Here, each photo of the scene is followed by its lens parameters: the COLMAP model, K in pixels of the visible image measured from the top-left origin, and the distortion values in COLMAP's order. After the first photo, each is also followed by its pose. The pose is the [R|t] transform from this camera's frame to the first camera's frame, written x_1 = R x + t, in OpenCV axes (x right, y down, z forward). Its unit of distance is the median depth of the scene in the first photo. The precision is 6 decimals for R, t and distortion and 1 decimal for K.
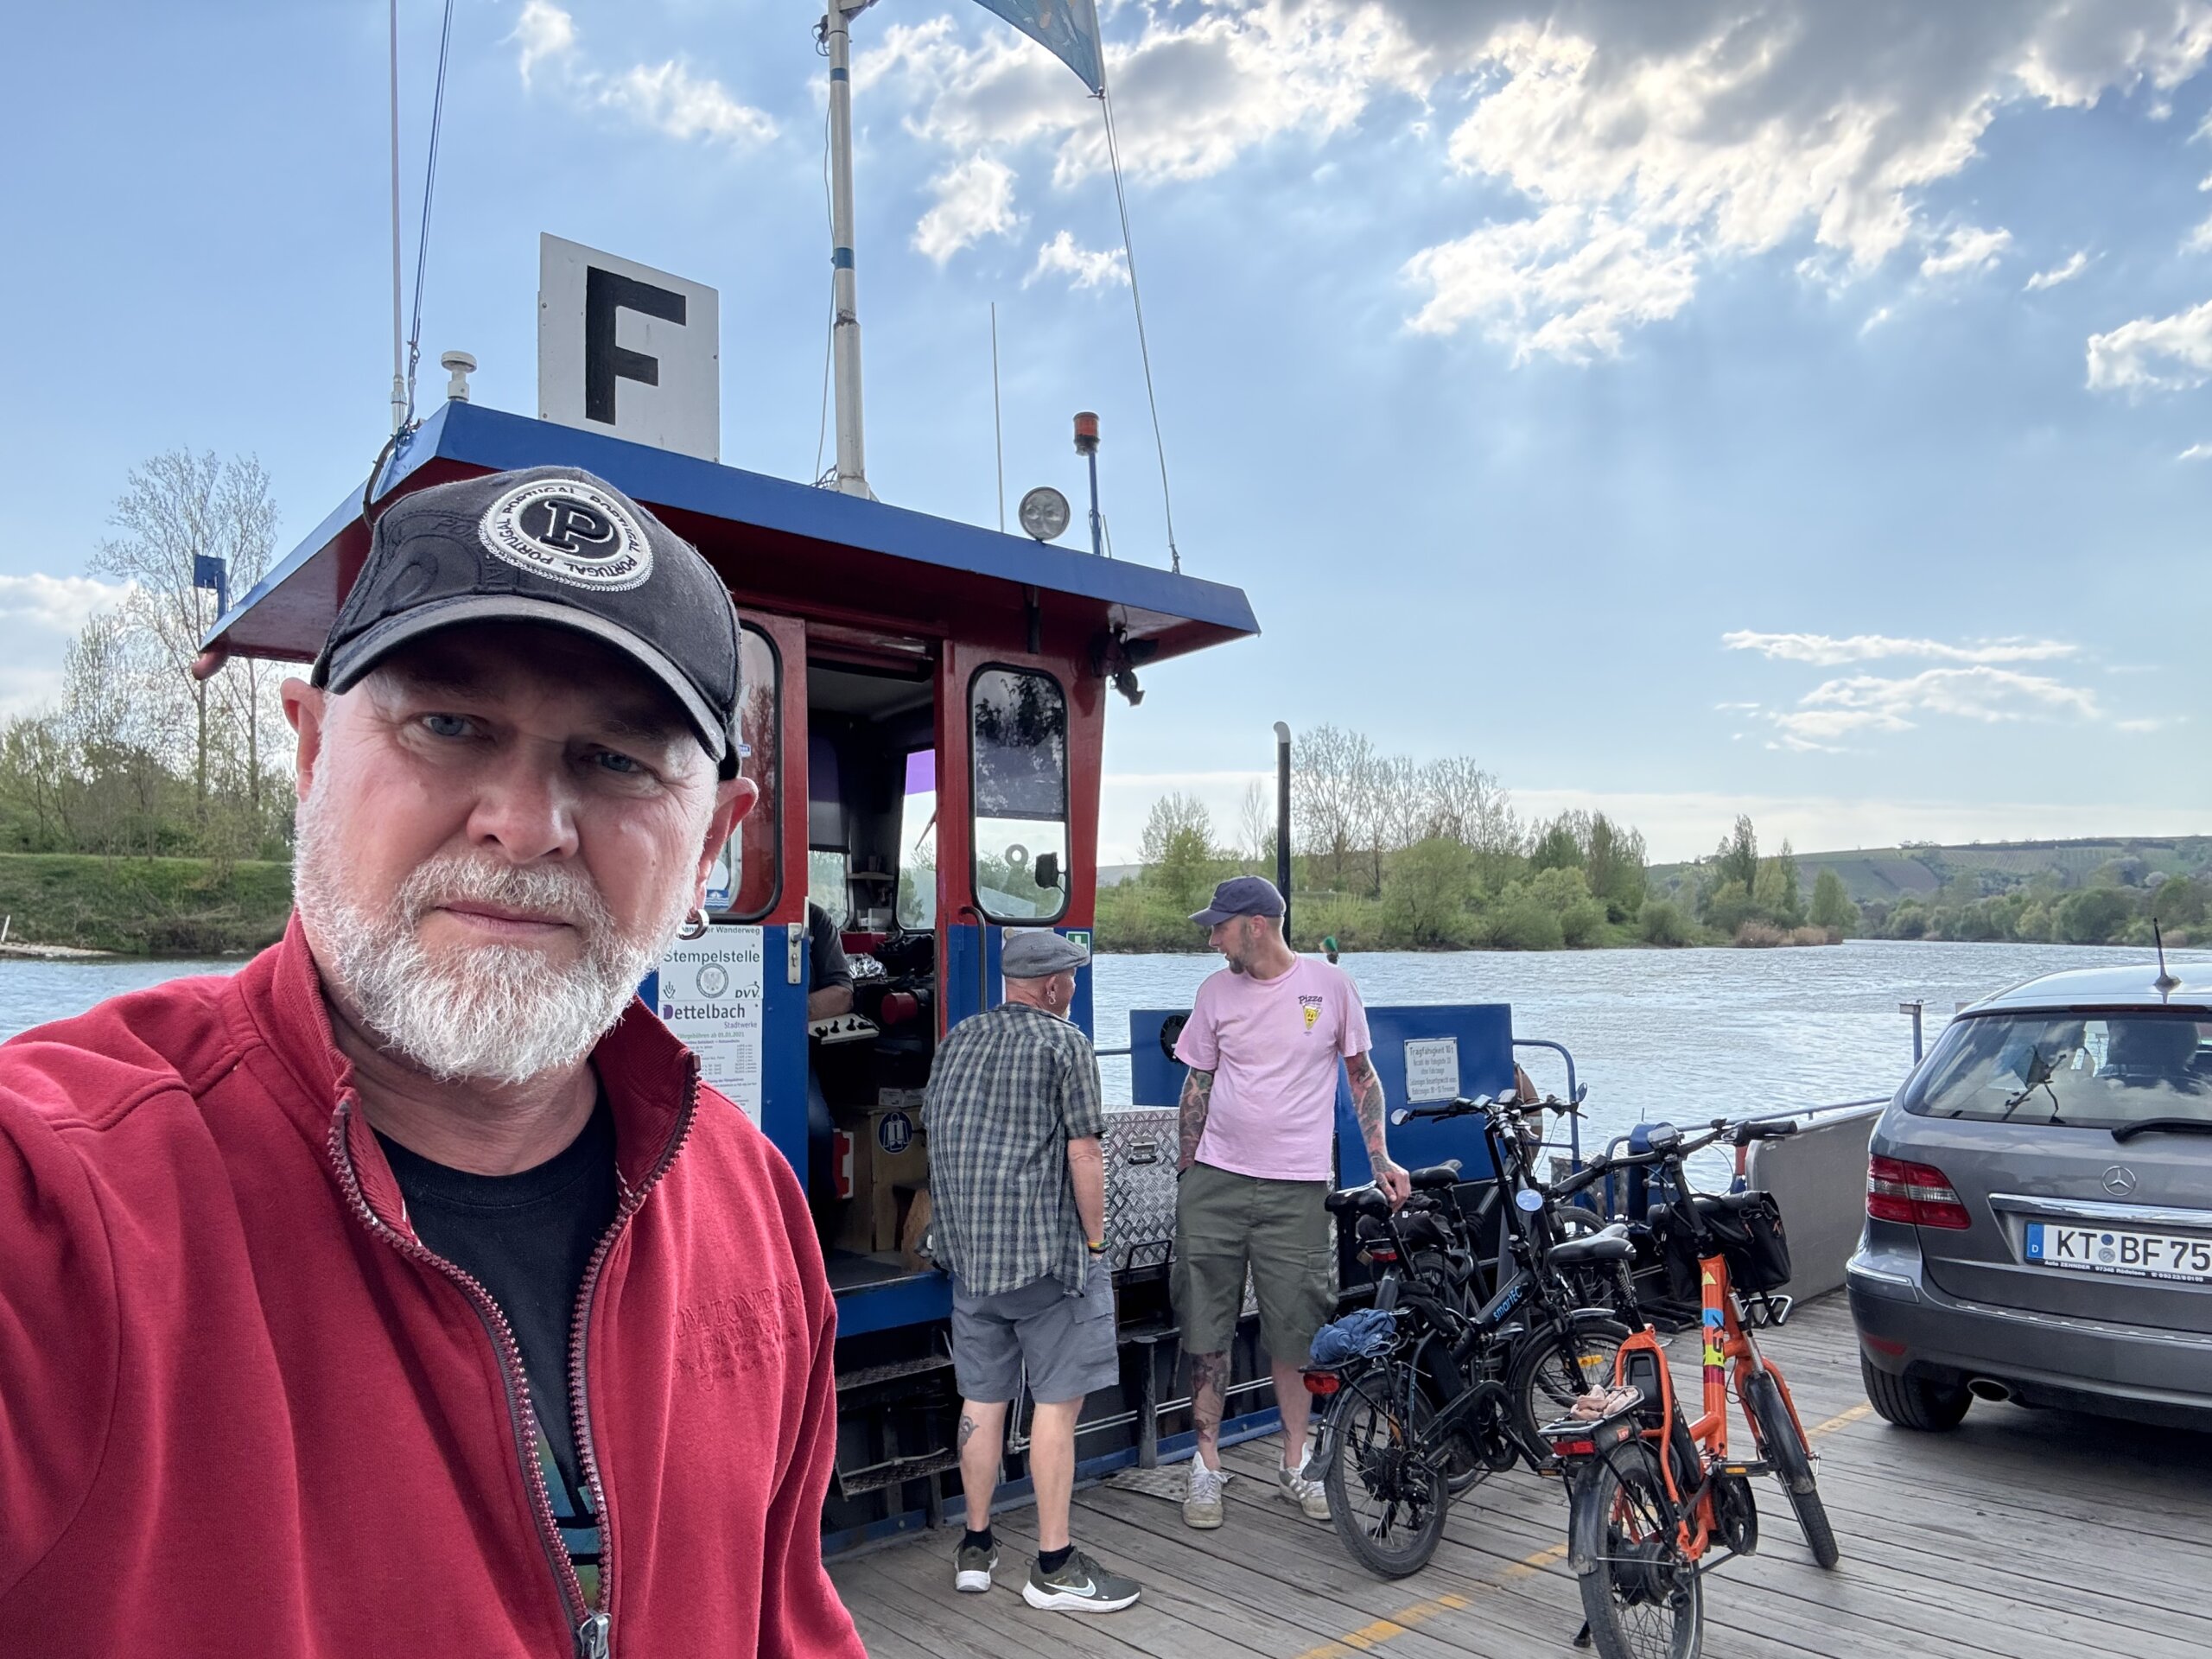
lens RADIAL K [[1515.7, 0, 1106.0], [0, 1515.7, 829.5], [0, 0, 1]] dist [0.073222, -0.082970]
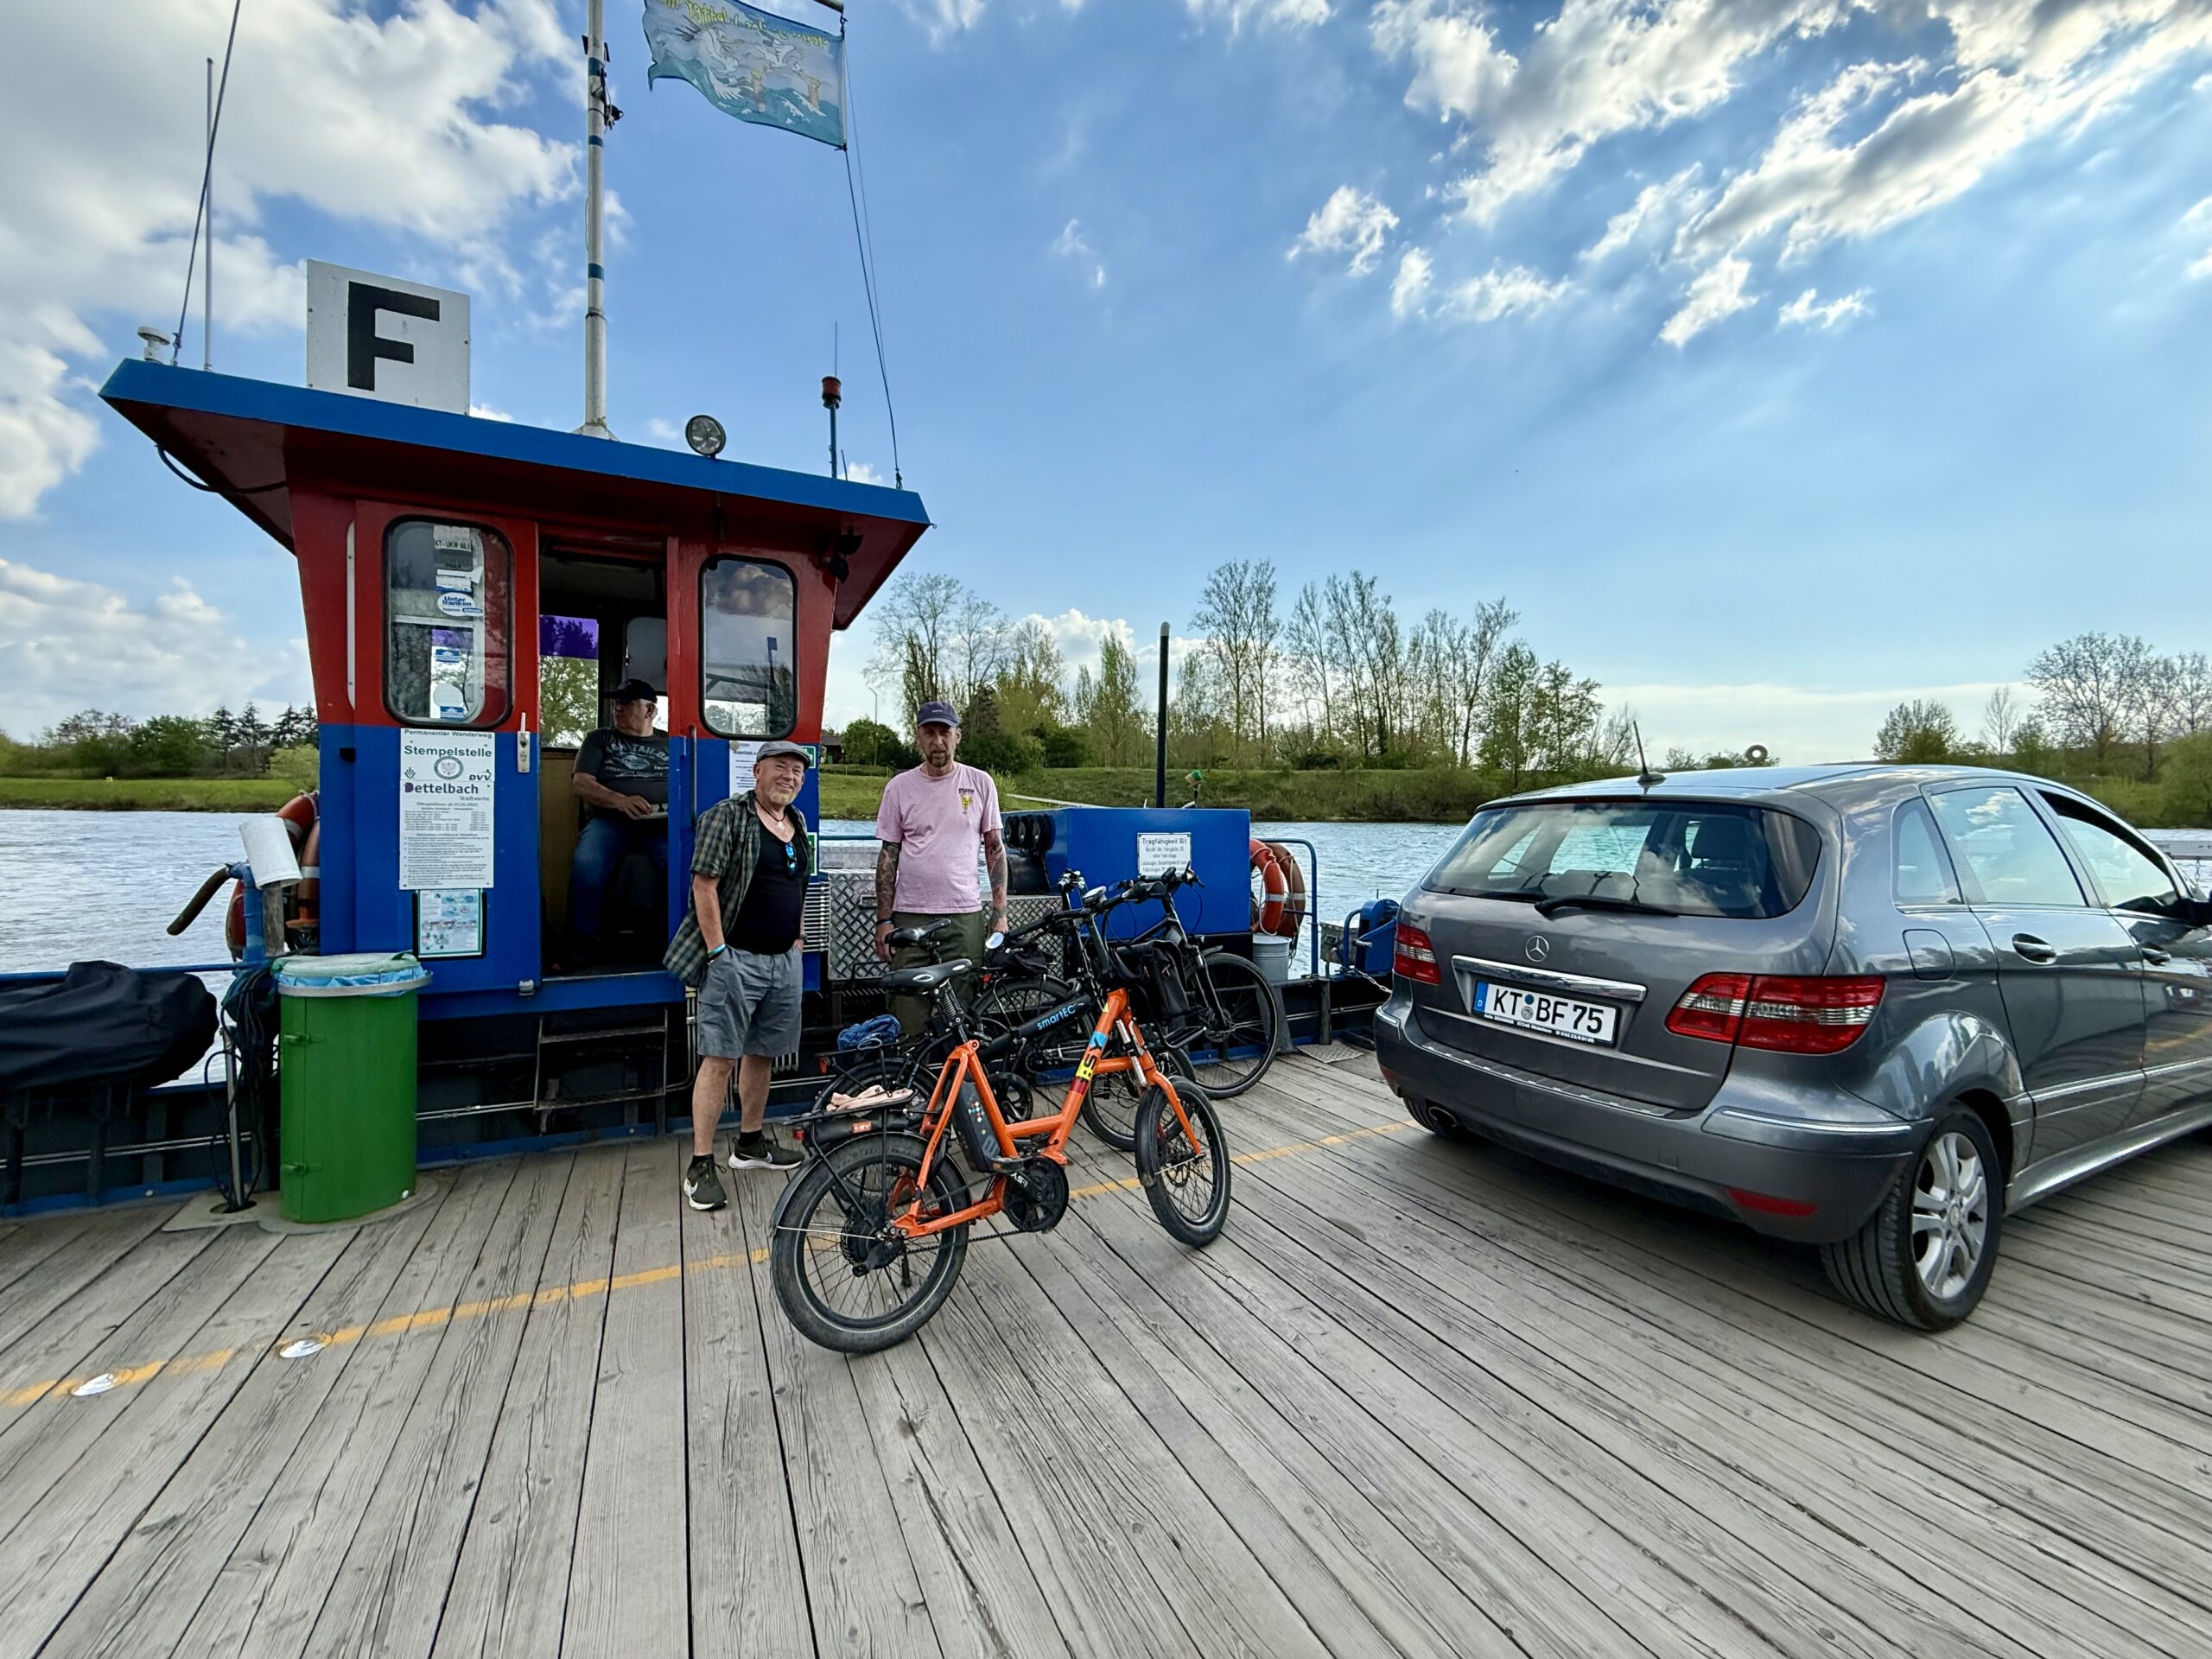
lens RADIAL K [[882.5, 0, 1108.2], [0, 882.5, 796.7], [0, 0, 1]] dist [0.000108, 0.000010]
pose [[0.964971, 0.005347, -0.262302, 0.508532], [0.012998, 0.997590, 0.068151, 0.066719], [0.262034, -0.069173, 0.962576, 0.294373]]
